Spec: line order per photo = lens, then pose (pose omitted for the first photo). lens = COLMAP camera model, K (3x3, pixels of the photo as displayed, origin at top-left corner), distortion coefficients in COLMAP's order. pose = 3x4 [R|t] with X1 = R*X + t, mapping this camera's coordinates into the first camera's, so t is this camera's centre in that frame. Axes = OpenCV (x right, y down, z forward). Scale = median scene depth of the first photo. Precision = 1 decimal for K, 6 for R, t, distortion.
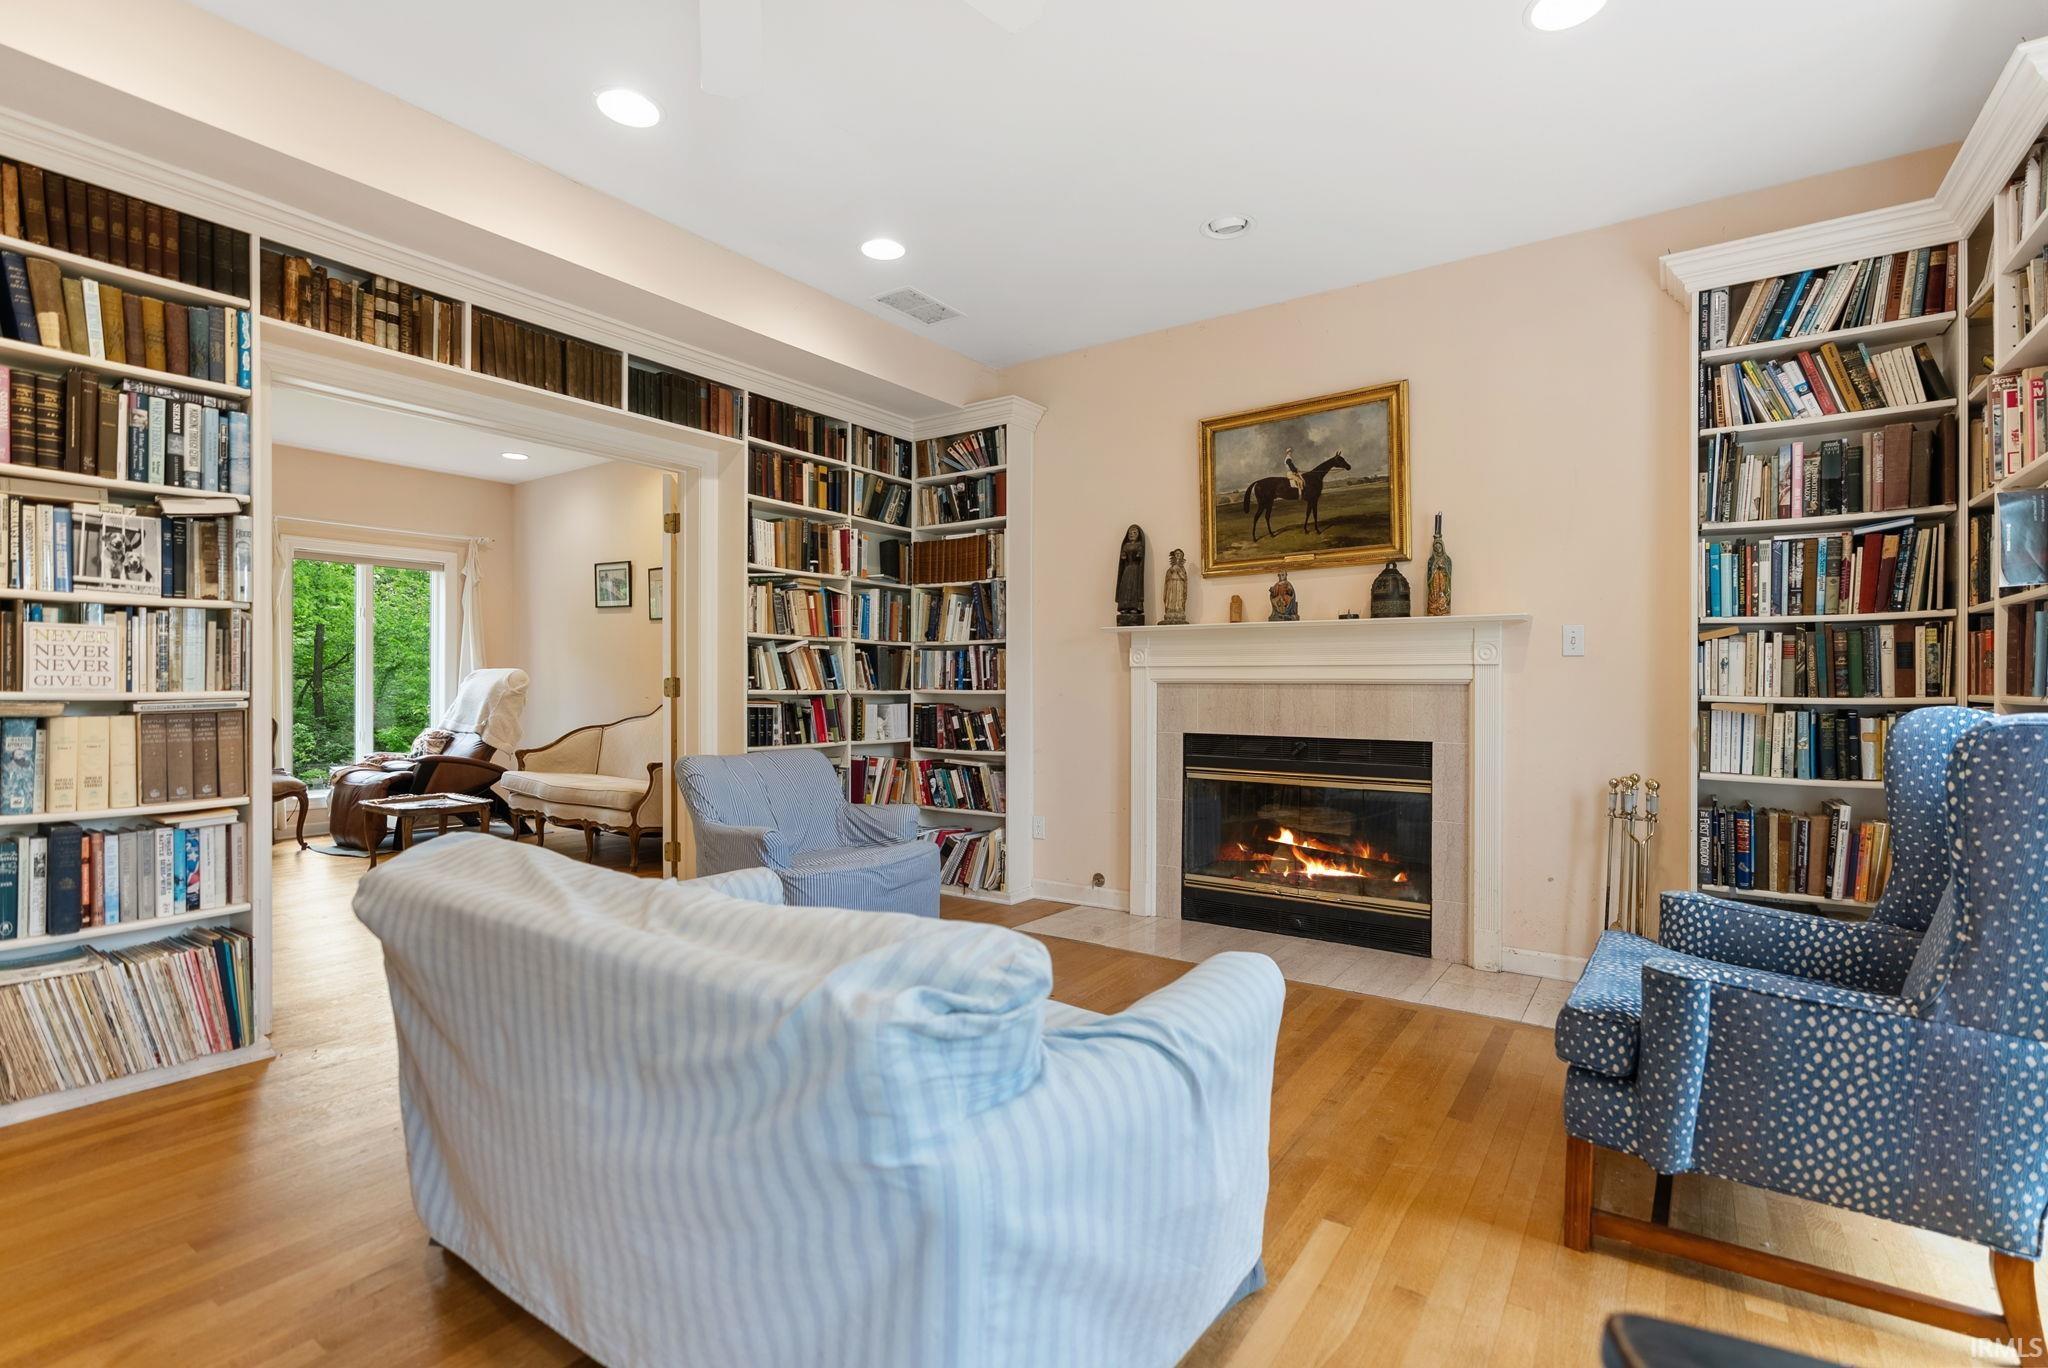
lens RADIAL K [[940.5, 0, 1023.6], [0, 940.5, 682.5], [0, 0, 1]] dist [-0.003474, -0.000550]
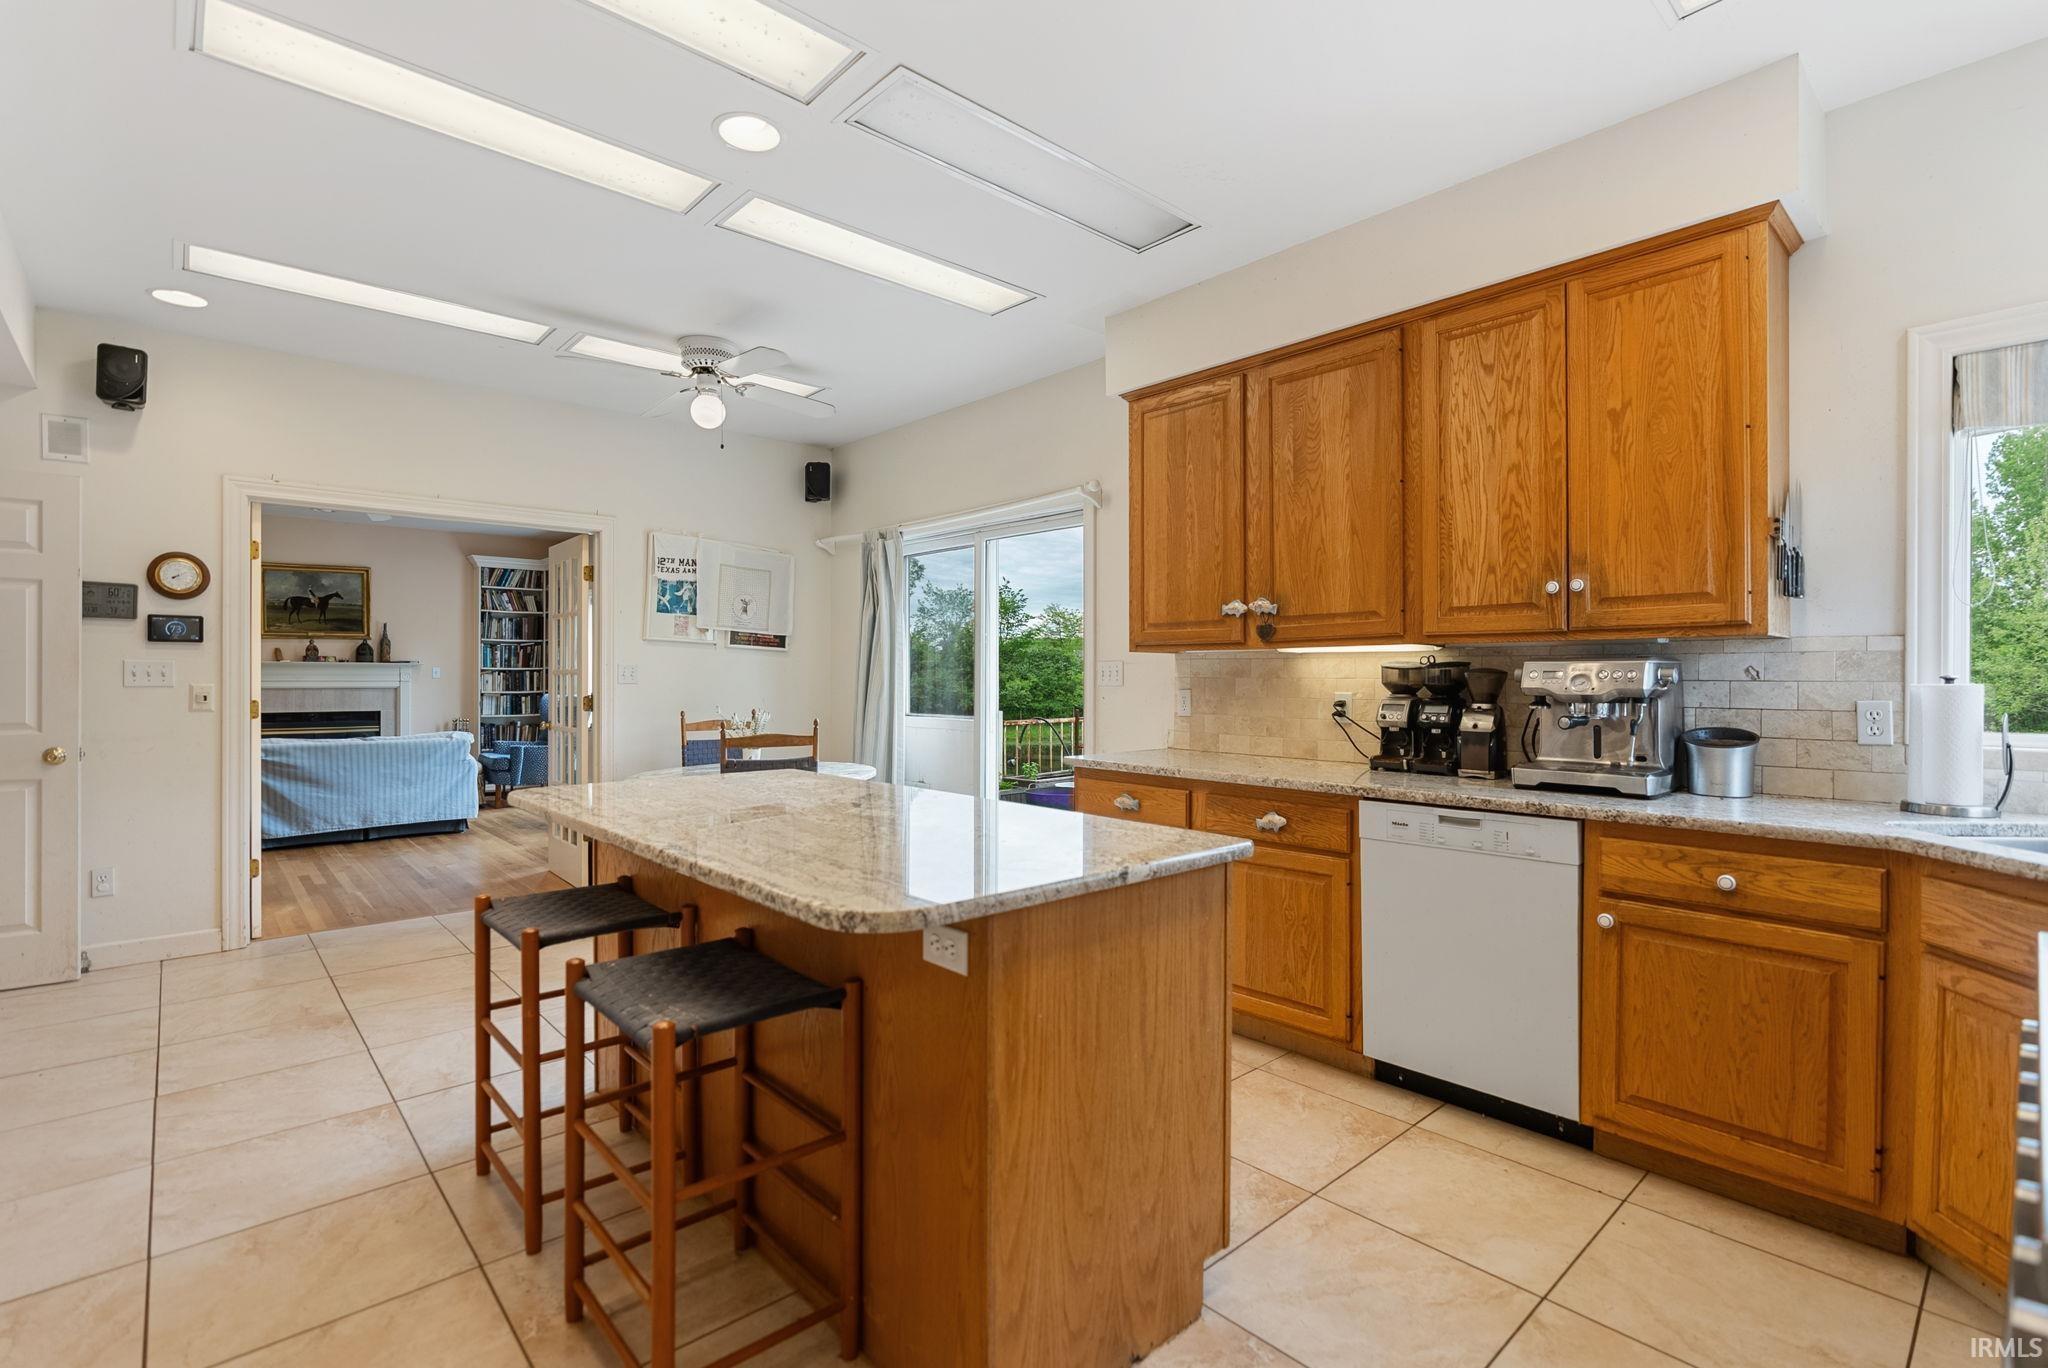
lens RADIAL K [[940.5, 0, 1031.6], [0, 940.5, 674.3], [0, 0, 1]] dist [-0.003474, -0.000550]
pose [[0.221893, -0.001317, 0.975070, -1.640994], [-0.003738, 0.999991, 0.002201, -0.047816], [-0.975064, -0.004133, 0.221886, -1.279610]]
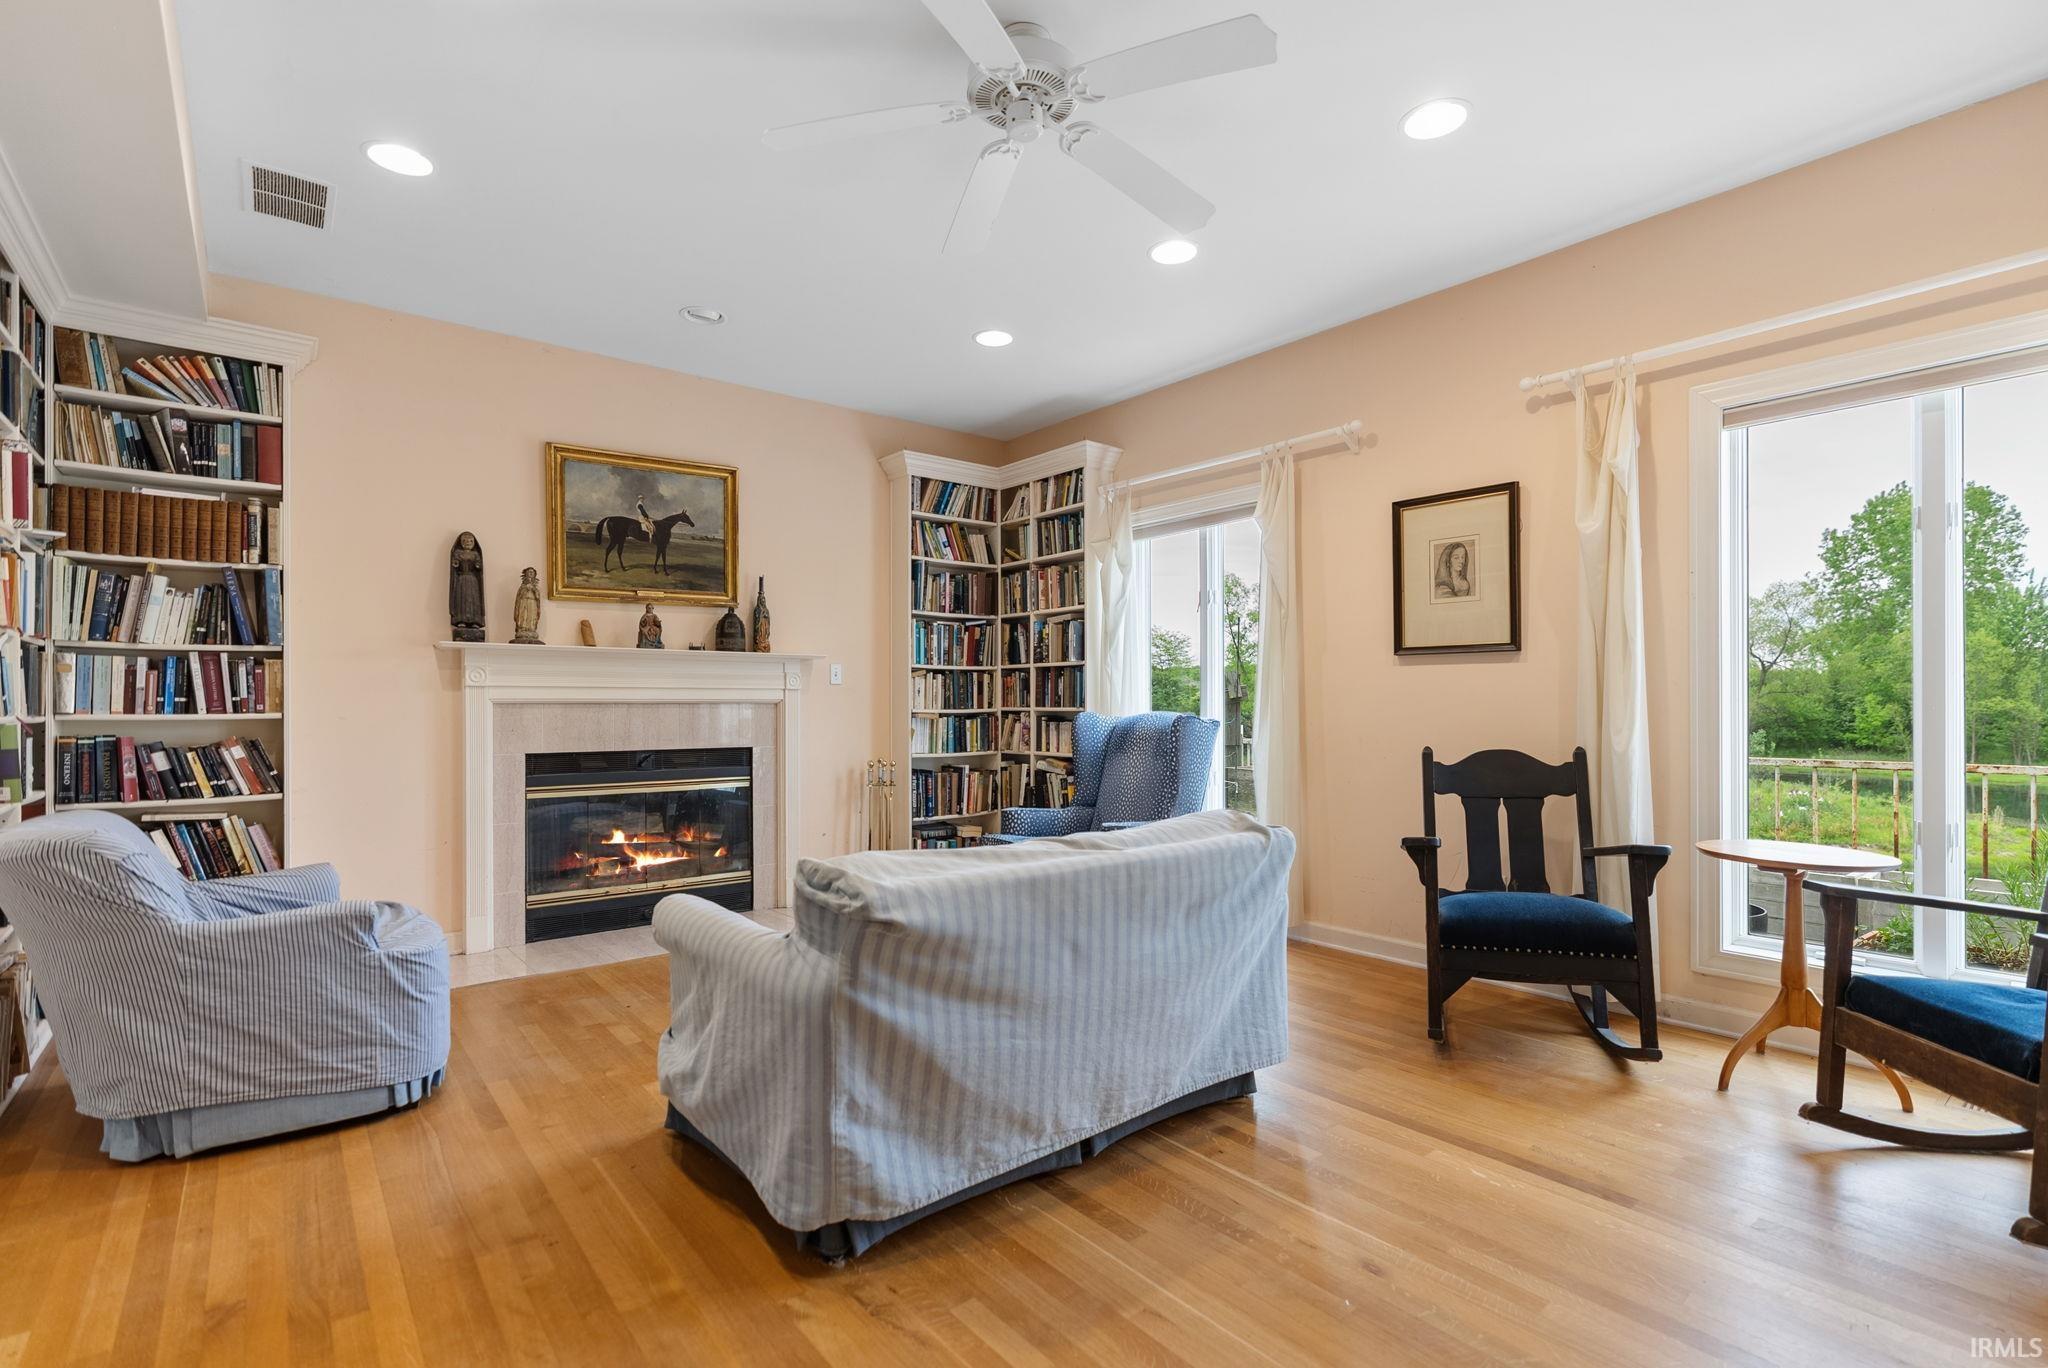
lens RADIAL K [[940.5, 0, 1009.7], [0, 940.5, 700.0], [0, 0, 1]] dist [-0.003474, -0.000550]
pose [[0.291613, -0.000166, 0.956536, -0.713205], [0.001661, 0.999999, -0.000332, -0.001801], [-0.956535, 0.001685, 0.291613, 0.261559]]
